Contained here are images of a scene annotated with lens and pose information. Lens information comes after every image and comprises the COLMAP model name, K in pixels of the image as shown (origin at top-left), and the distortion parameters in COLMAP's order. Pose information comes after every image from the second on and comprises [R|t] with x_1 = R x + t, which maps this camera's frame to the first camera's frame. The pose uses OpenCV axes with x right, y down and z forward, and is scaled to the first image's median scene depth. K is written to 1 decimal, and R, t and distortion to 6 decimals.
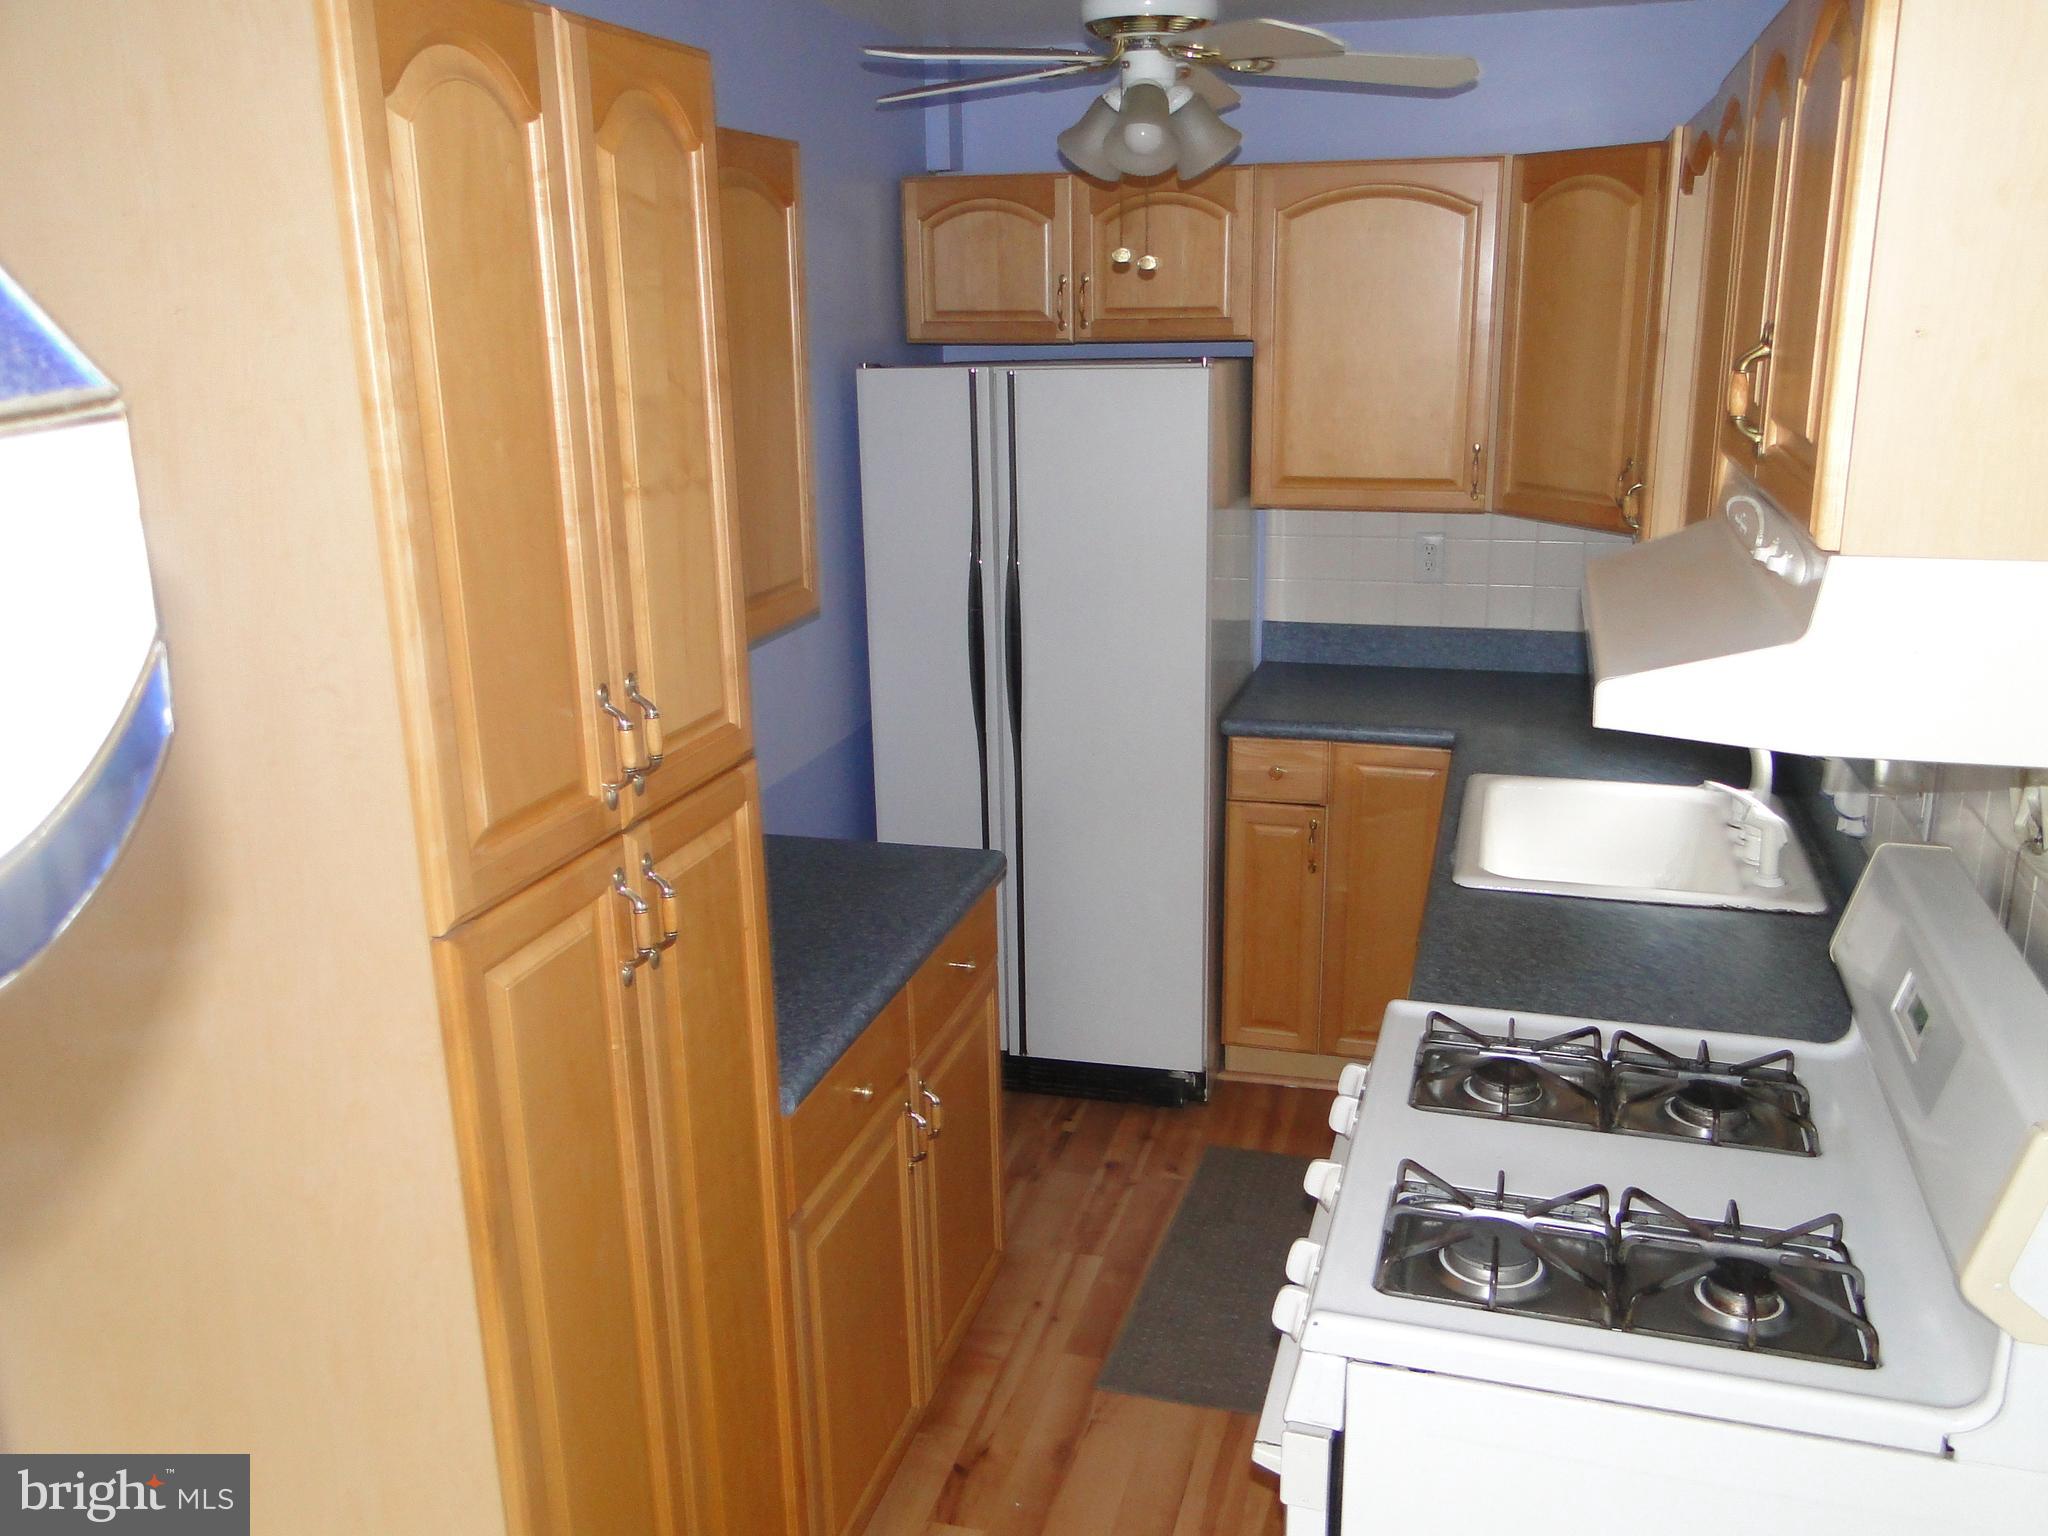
lens RADIAL K [[1689.4, 0, 1023.7], [0, 1689.4, 768.8], [0, 0, 1]] dist [0.011160, -0.024705]
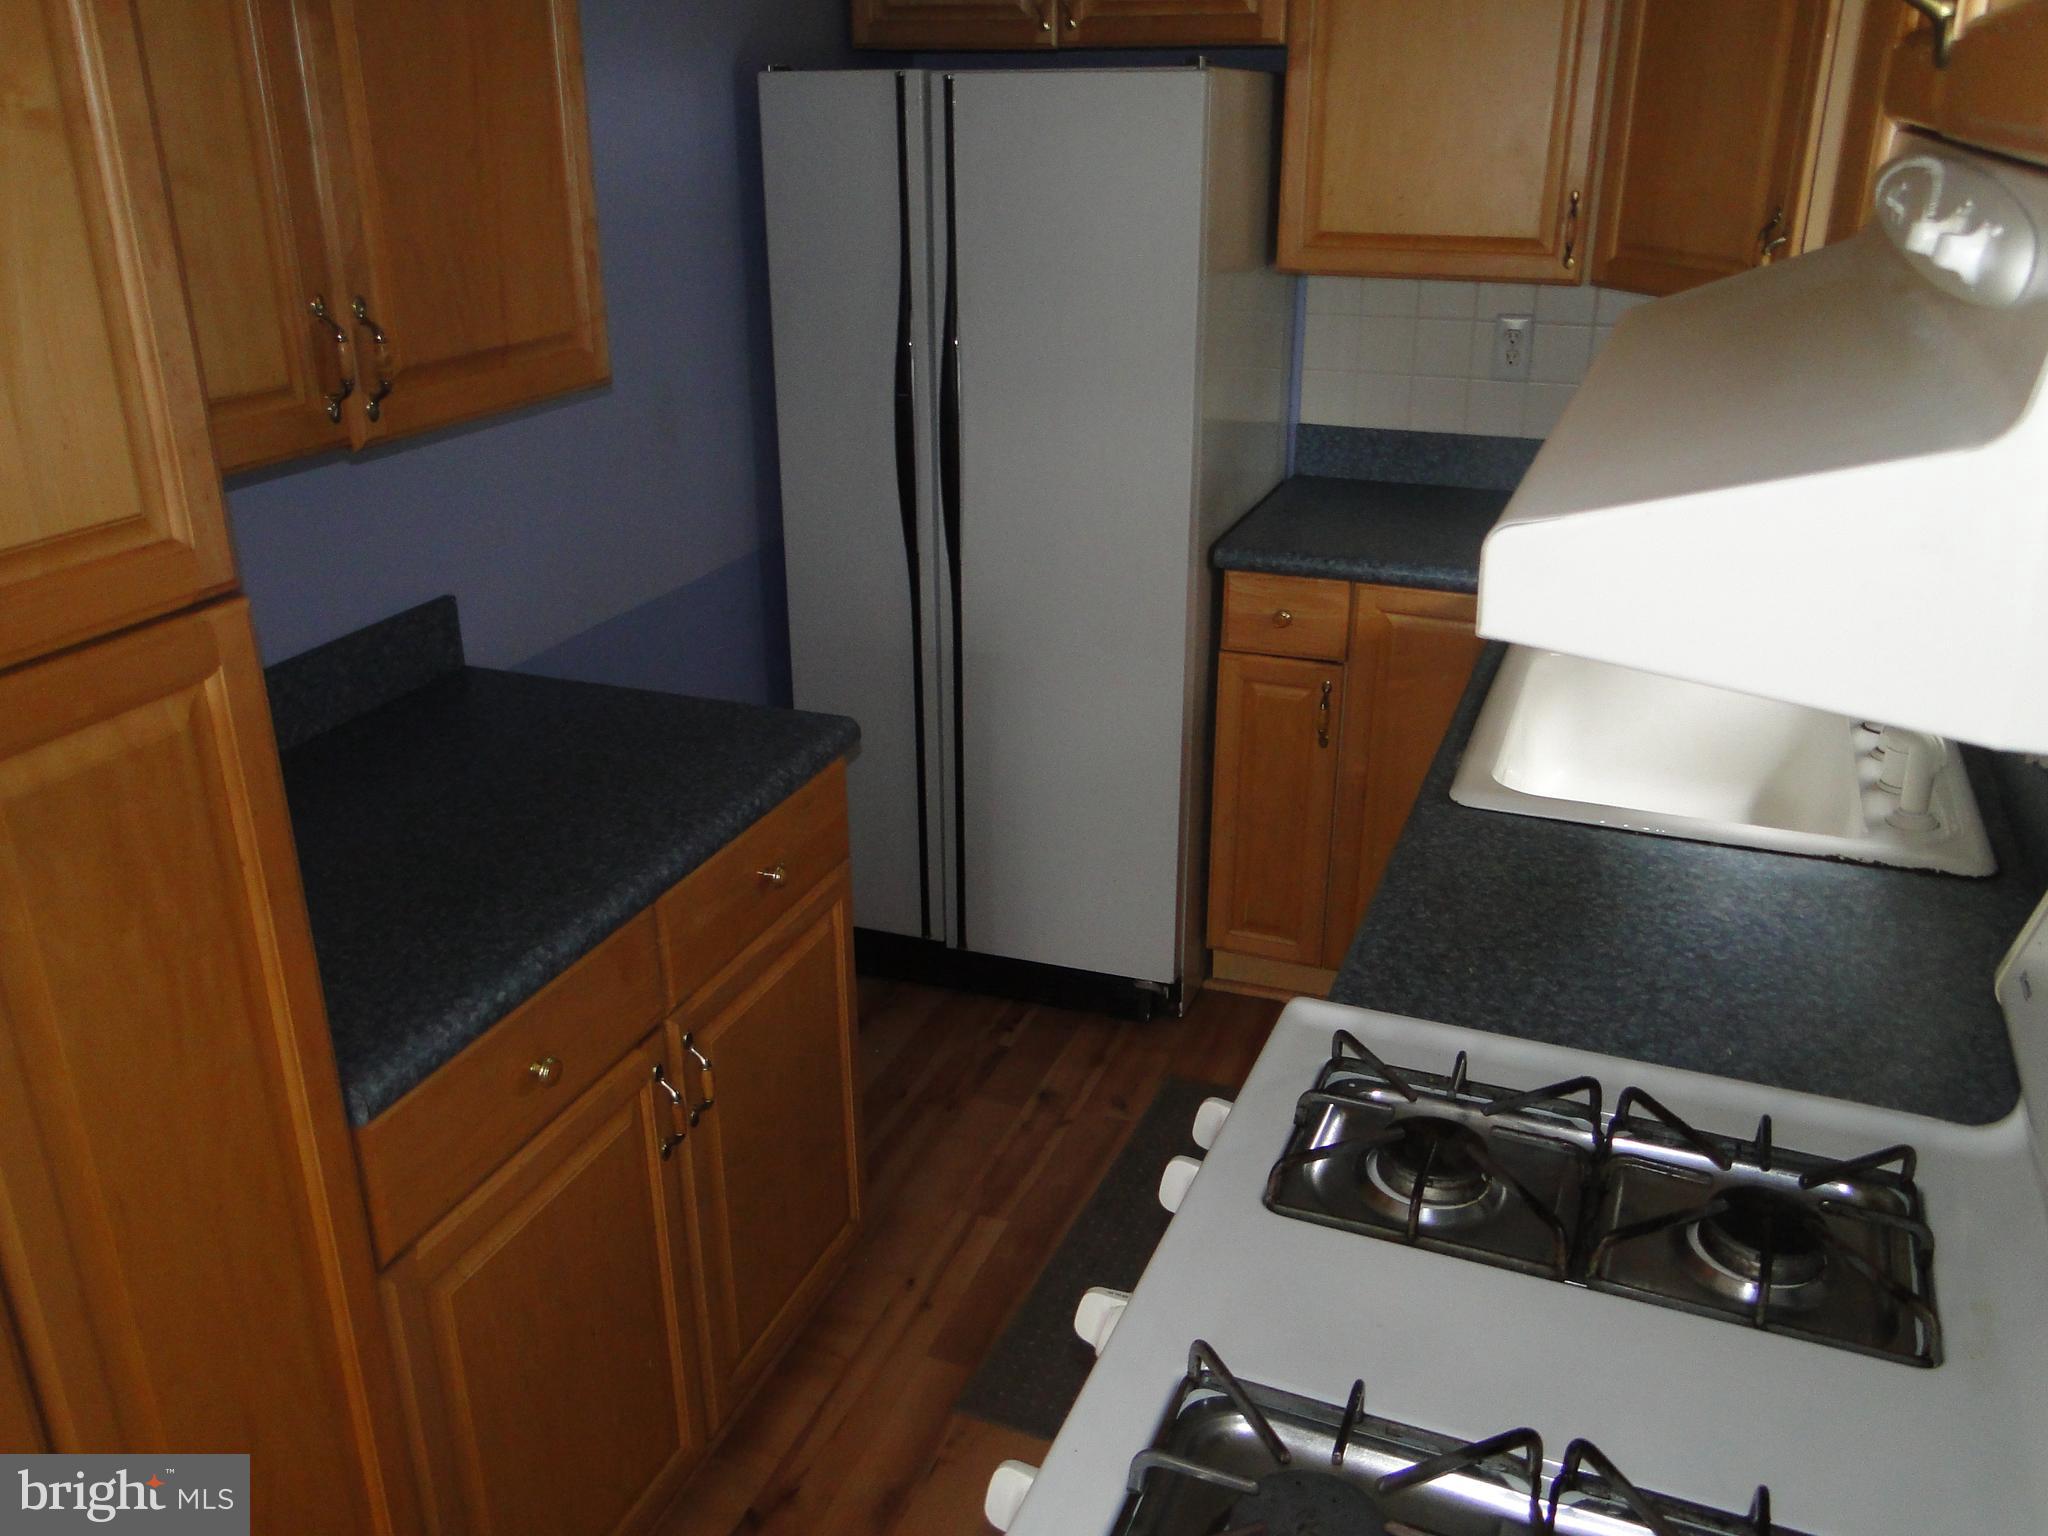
lens RADIAL K [[1689.4, 0, 1025.4], [0, 1689.4, 767.0], [0, 0, 1]] dist [0.011160, -0.024705]
pose [[0.995970, 0.047001, -0.076391, 0.107029], [-0.038198, 0.992875, 0.112875, -0.014933], [0.081152, -0.109502, 0.990668, 0.234074]]
